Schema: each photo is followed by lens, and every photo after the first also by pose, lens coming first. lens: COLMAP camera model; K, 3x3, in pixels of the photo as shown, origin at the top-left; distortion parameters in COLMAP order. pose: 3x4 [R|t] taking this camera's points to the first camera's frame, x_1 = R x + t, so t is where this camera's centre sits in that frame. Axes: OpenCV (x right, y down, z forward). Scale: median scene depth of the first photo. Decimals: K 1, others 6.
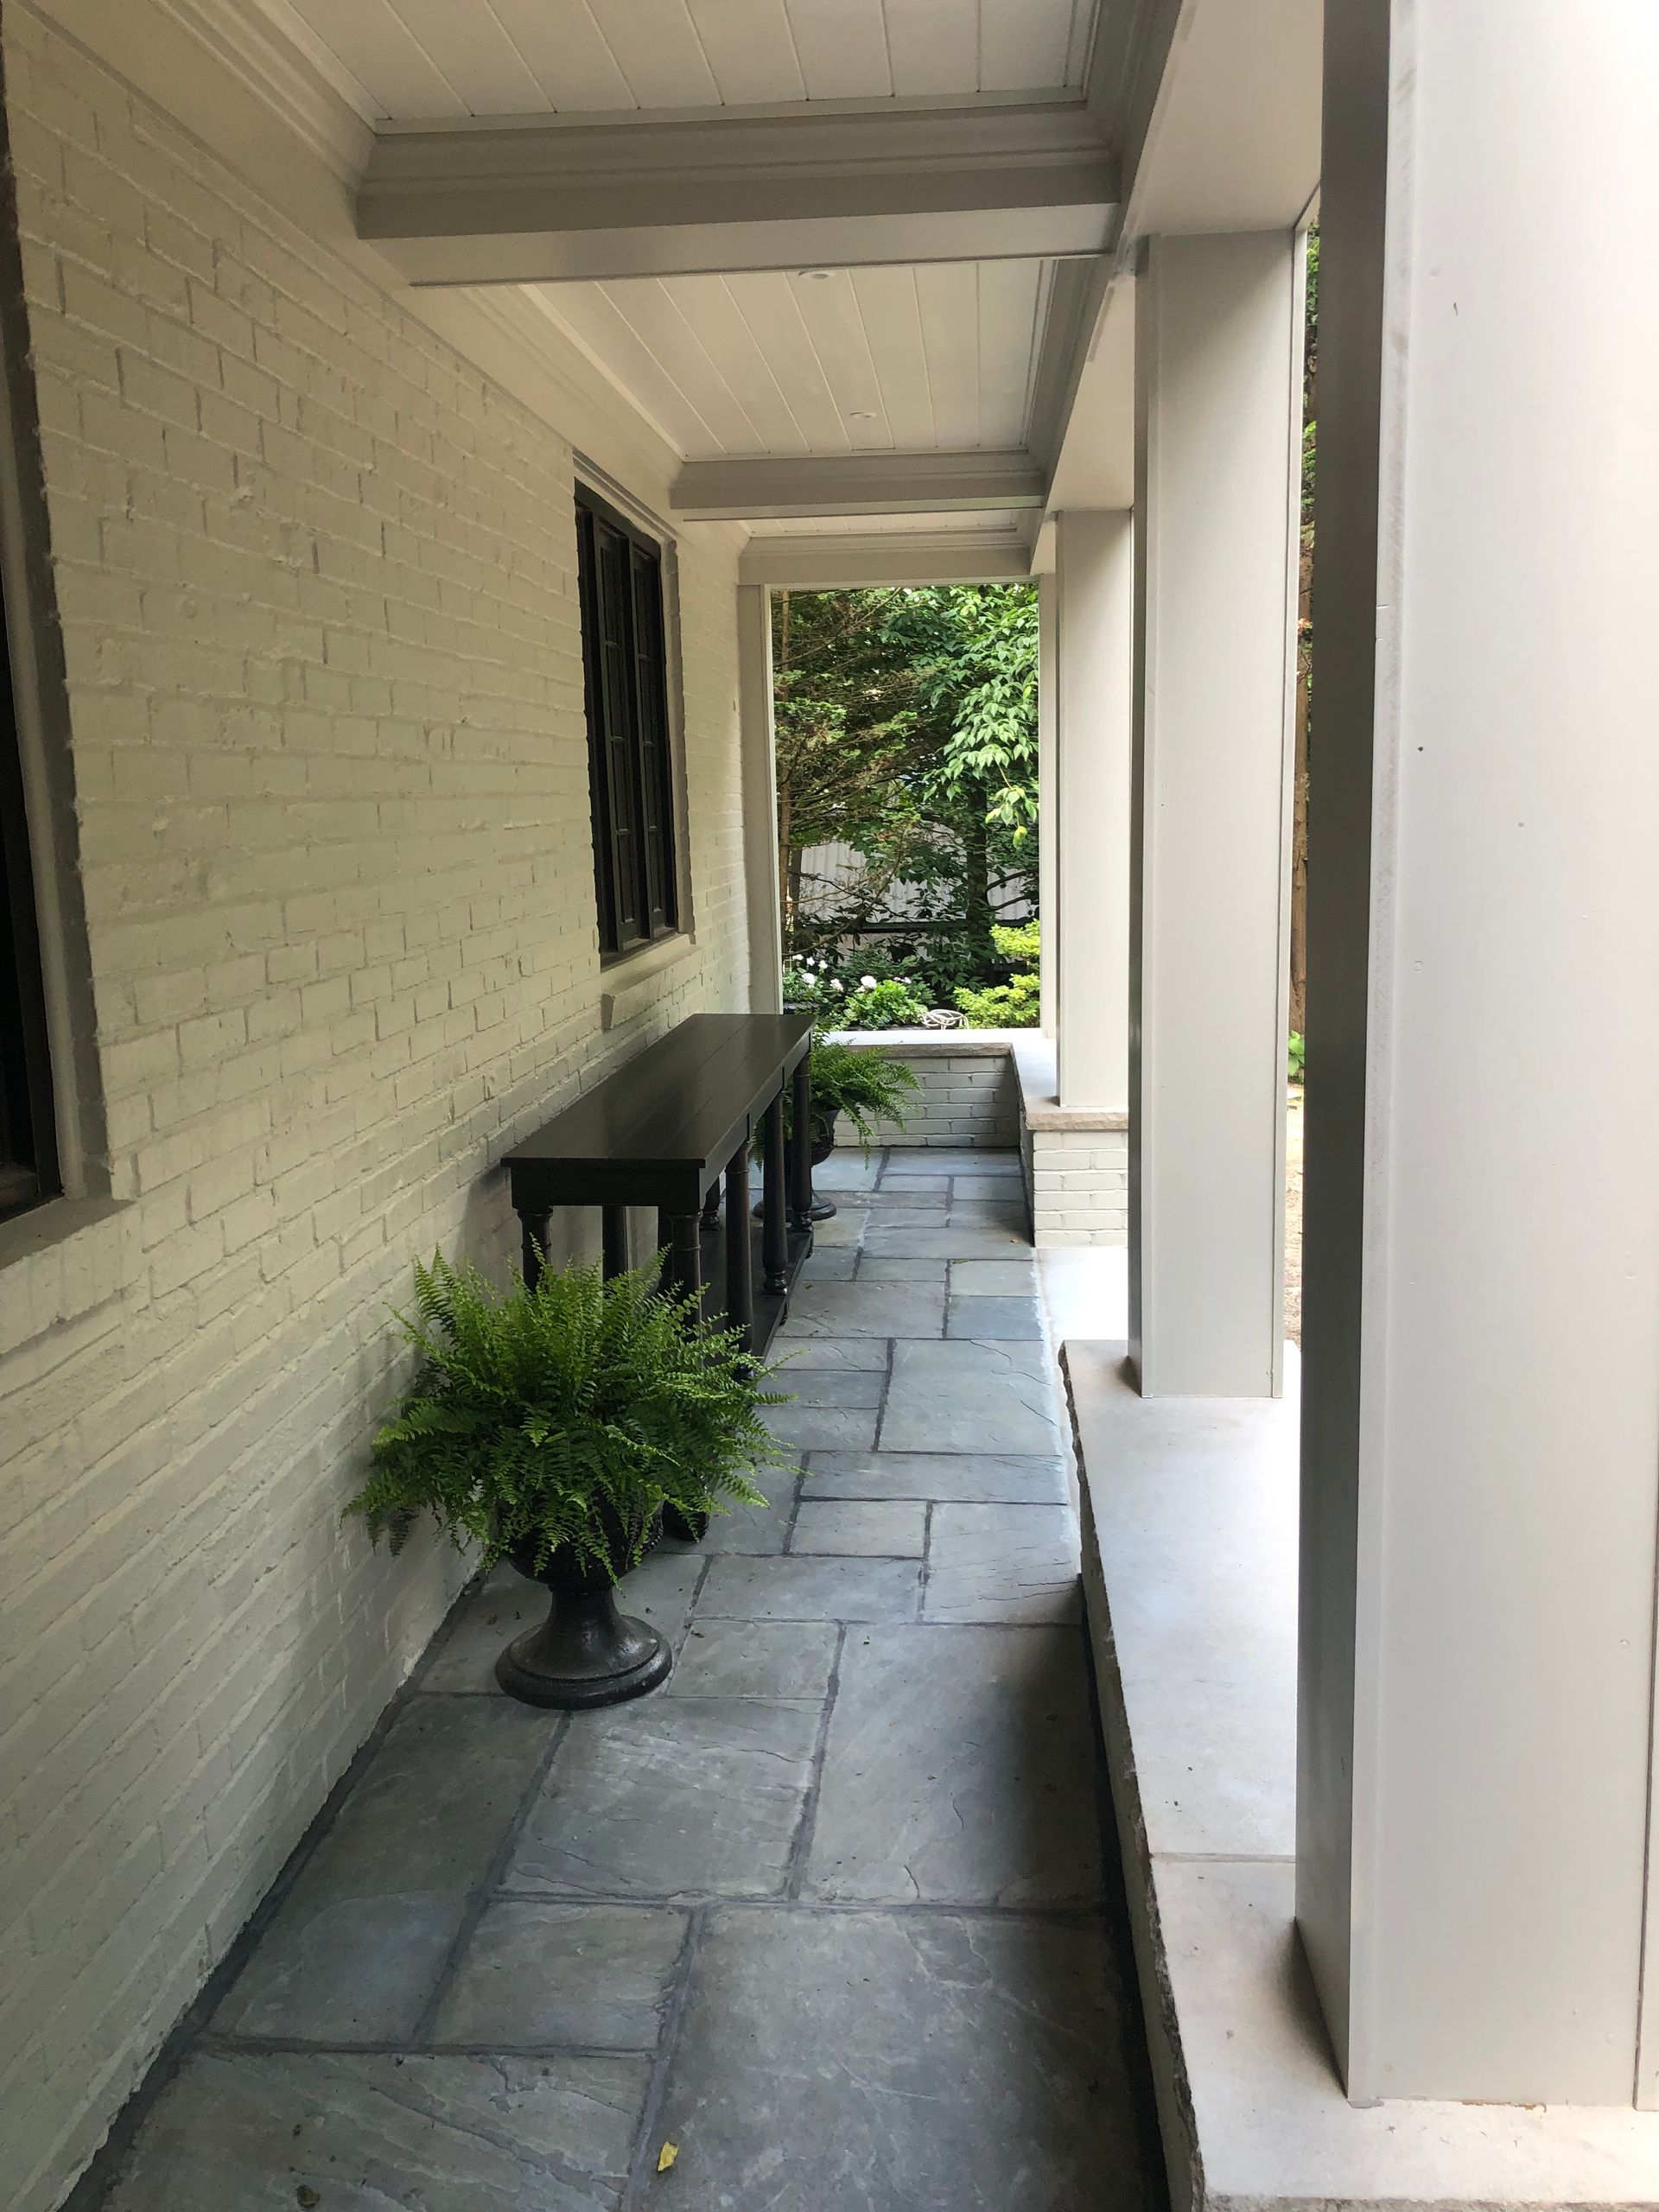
lens RADIAL K [[1772.7, 0, 829.5], [0, 1772.7, 1106.0], [0, 0, 1]] dist [0.037551, -0.016855]
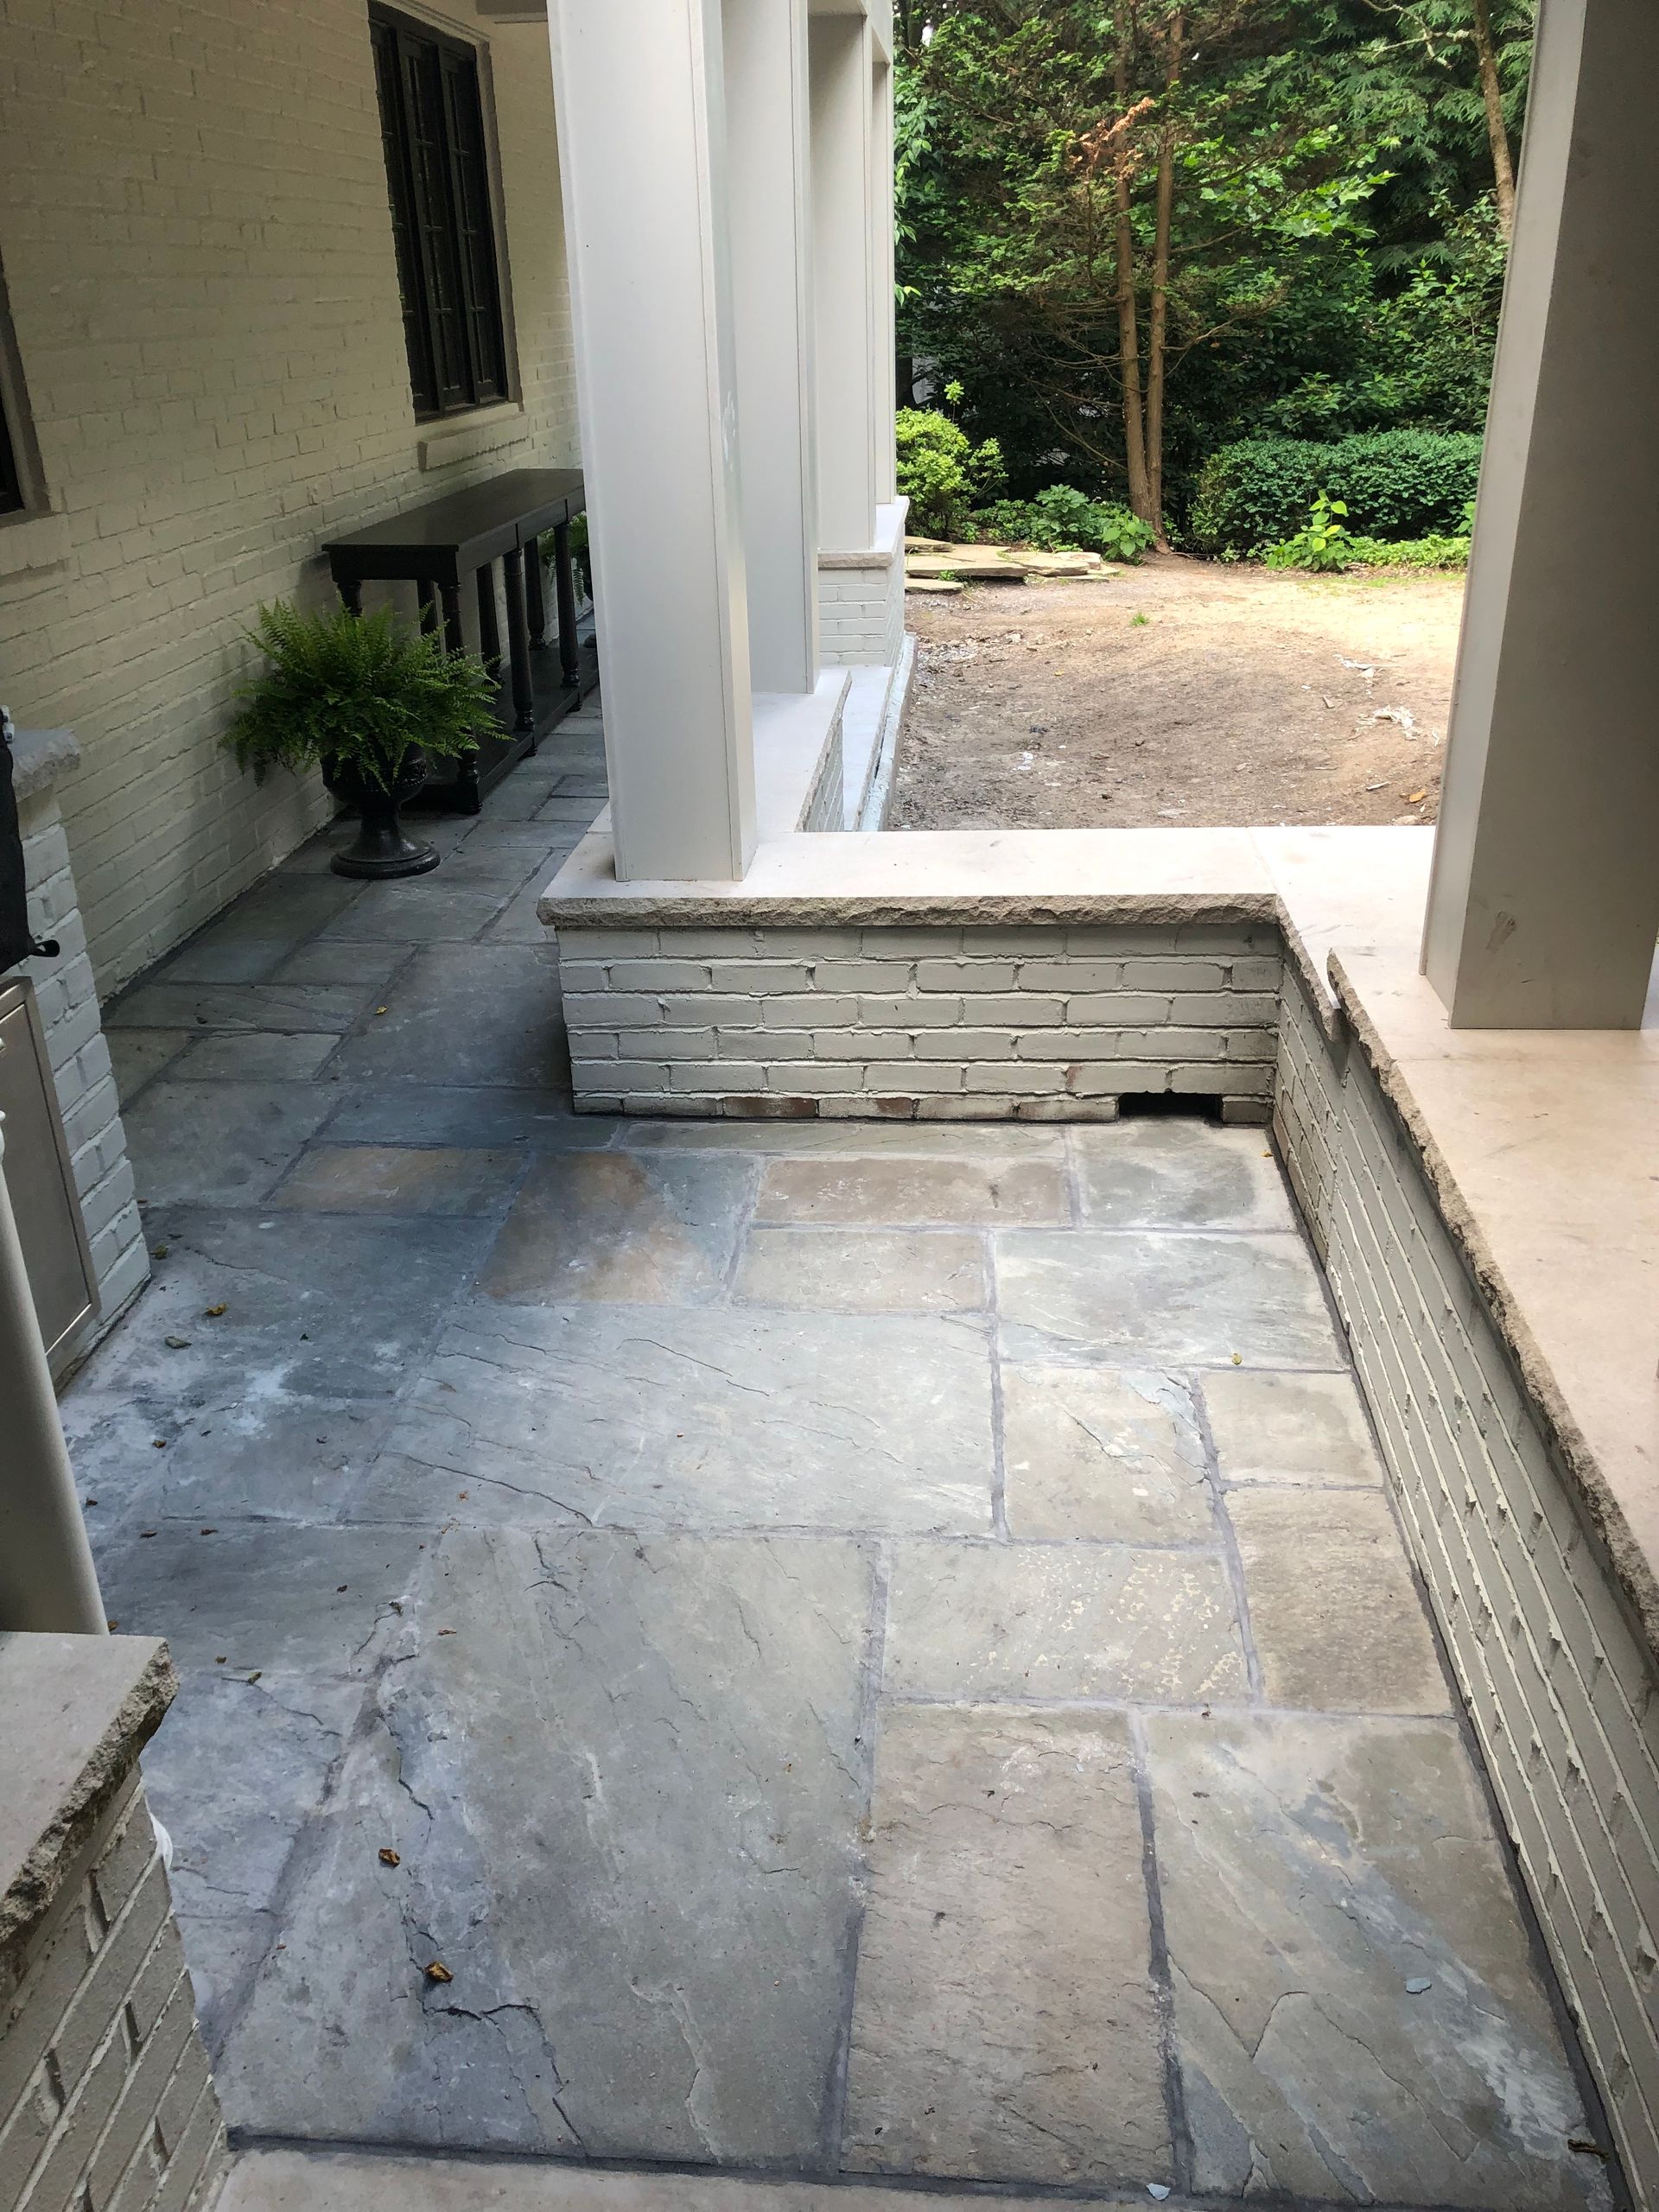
lens RADIAL K [[1812.4, 0, 801.1], [0, 1812.4, 1101.6], [0, 0, 1]] dist [0.074835, -0.060987]
pose [[0.999766, 0.002037, -0.021554, 0.294092], [0.003231, 0.970368, 0.241609, 0.133557], [0.021407, -0.241622, 0.970134, -0.691601]]
